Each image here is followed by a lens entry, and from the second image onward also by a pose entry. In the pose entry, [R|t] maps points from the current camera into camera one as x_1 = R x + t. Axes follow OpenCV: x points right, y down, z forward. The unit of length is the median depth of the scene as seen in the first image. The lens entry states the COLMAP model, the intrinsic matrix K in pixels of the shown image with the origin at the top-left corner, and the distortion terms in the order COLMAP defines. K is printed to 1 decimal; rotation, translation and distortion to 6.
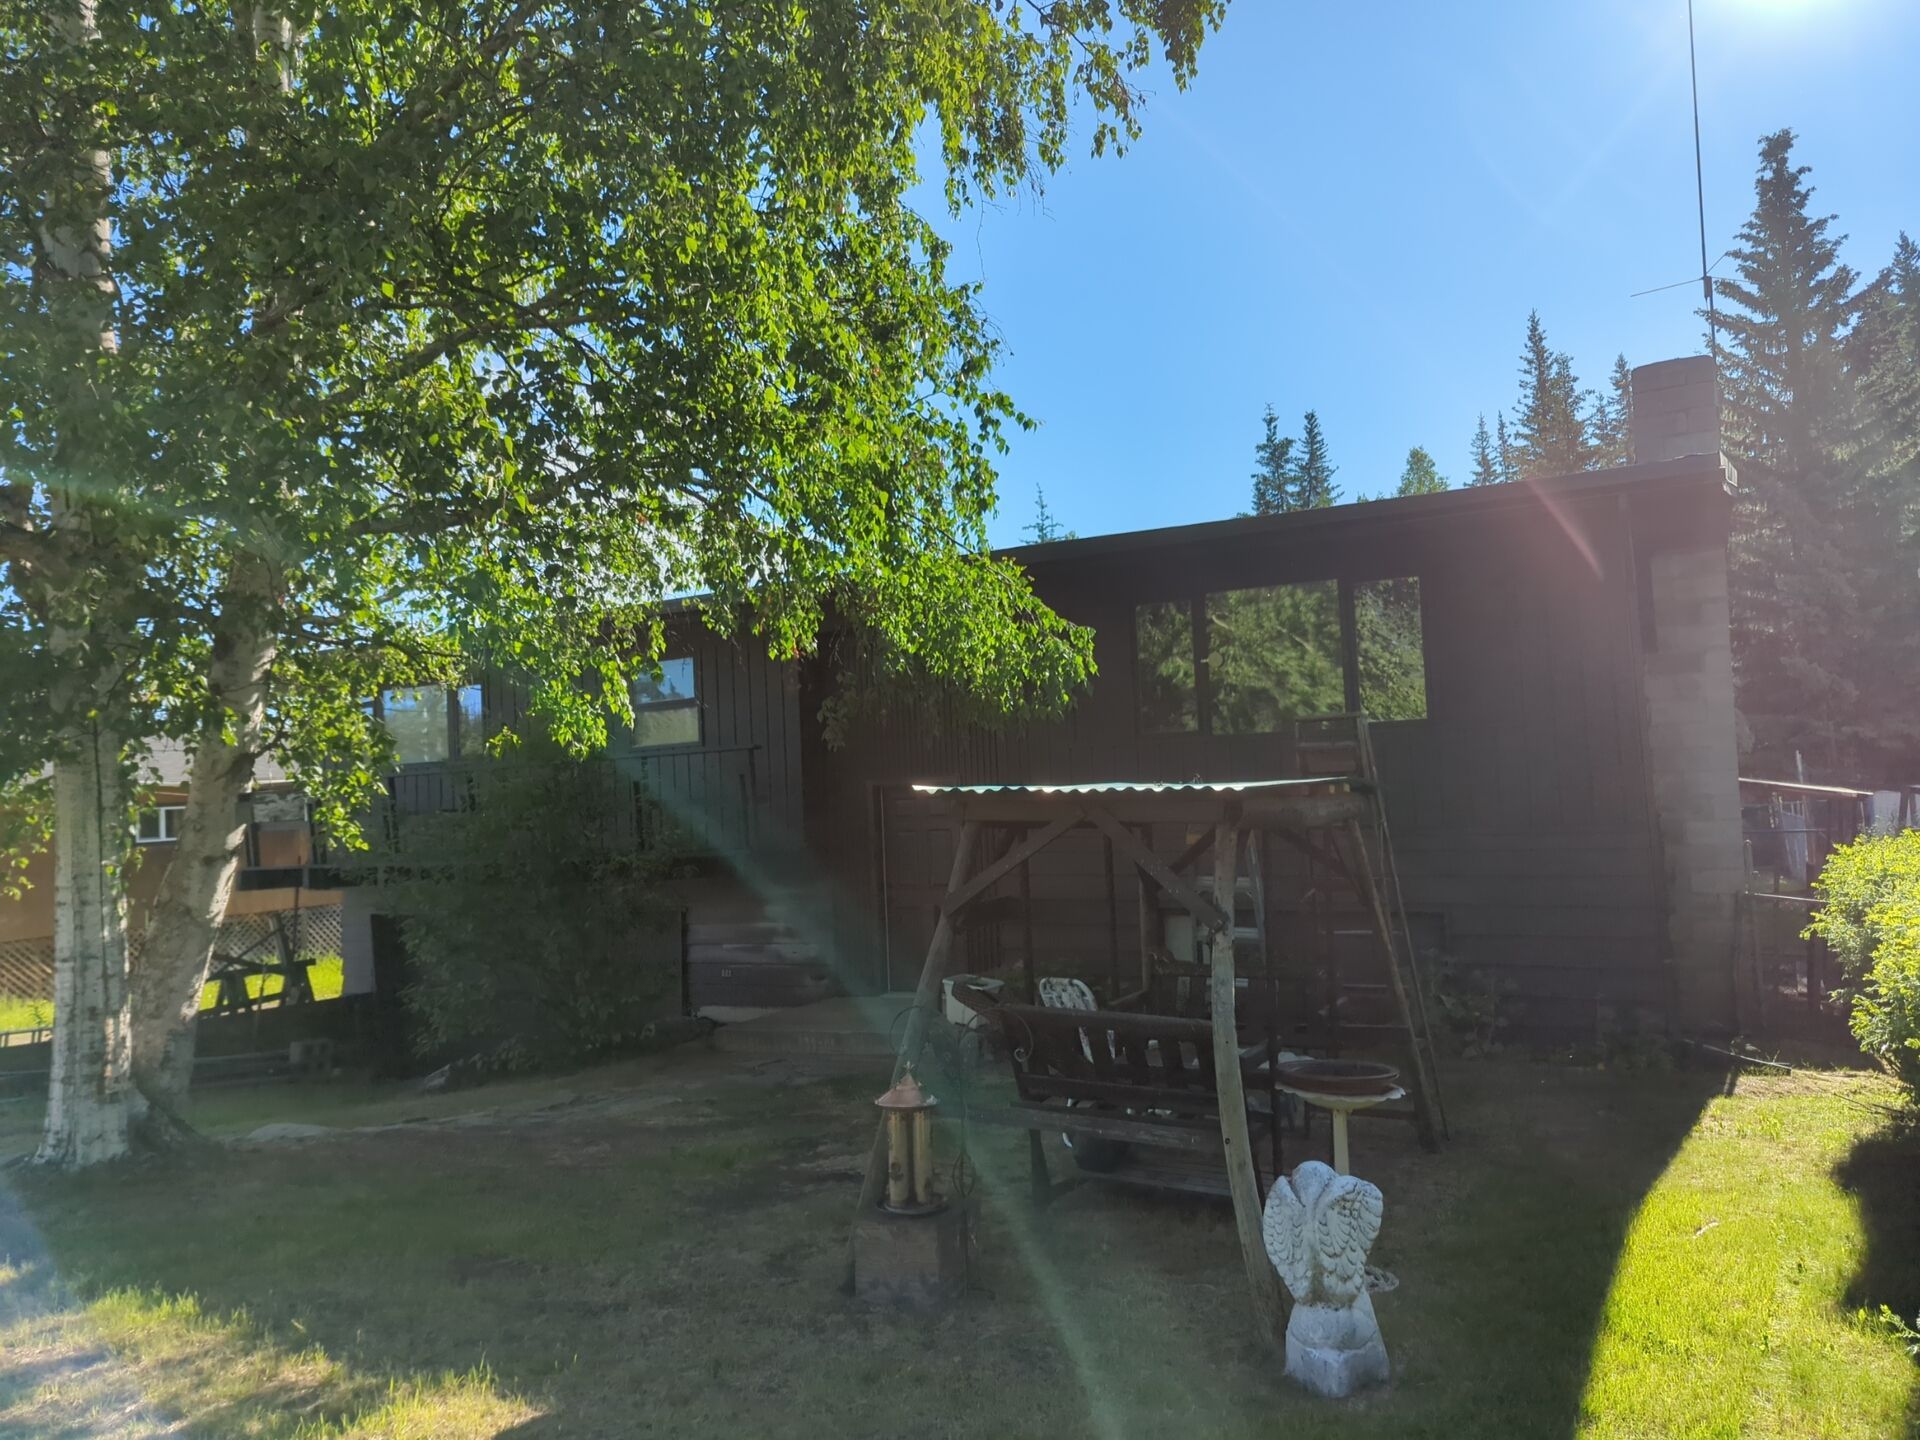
lens RADIAL K [[1354.4, 0, 931.0], [0, 1354.4, 707.7], [0, 0, 1]] dist [0.081003, -0.080568]
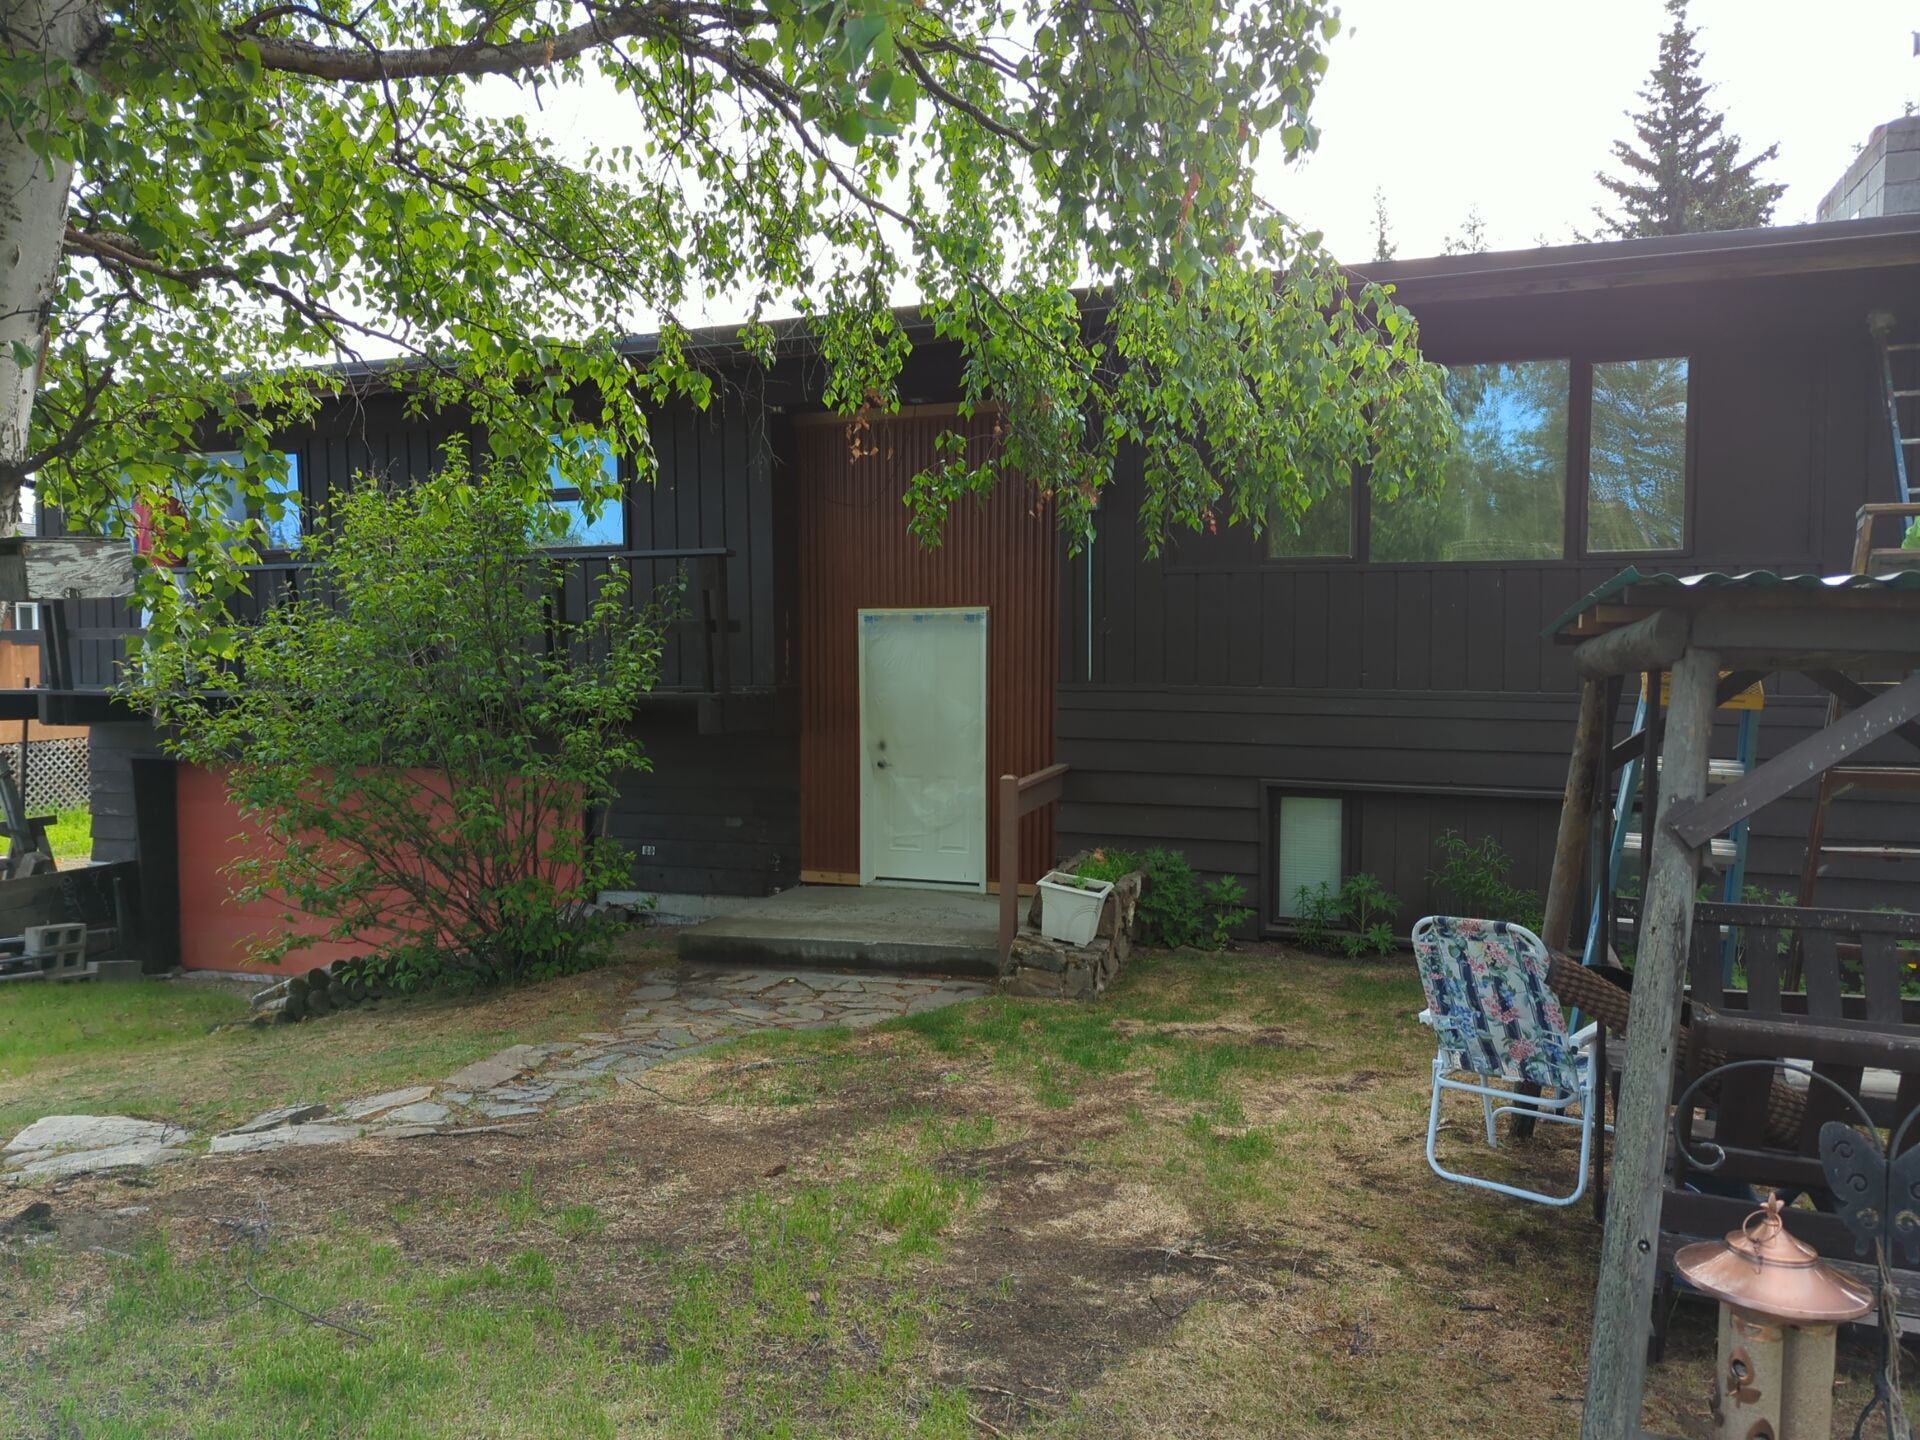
lens RADIAL K [[1354.4, 0, 931.0], [0, 1354.4, 707.7], [0, 0, 1]] dist [0.081003, -0.080568]
pose [[0.985233, 0.031365, 0.168321, -0.111706], [-0.049398, 0.993346, 0.104039, 0.023692], [-0.163937, -0.110818, 0.980227, 0.200740]]
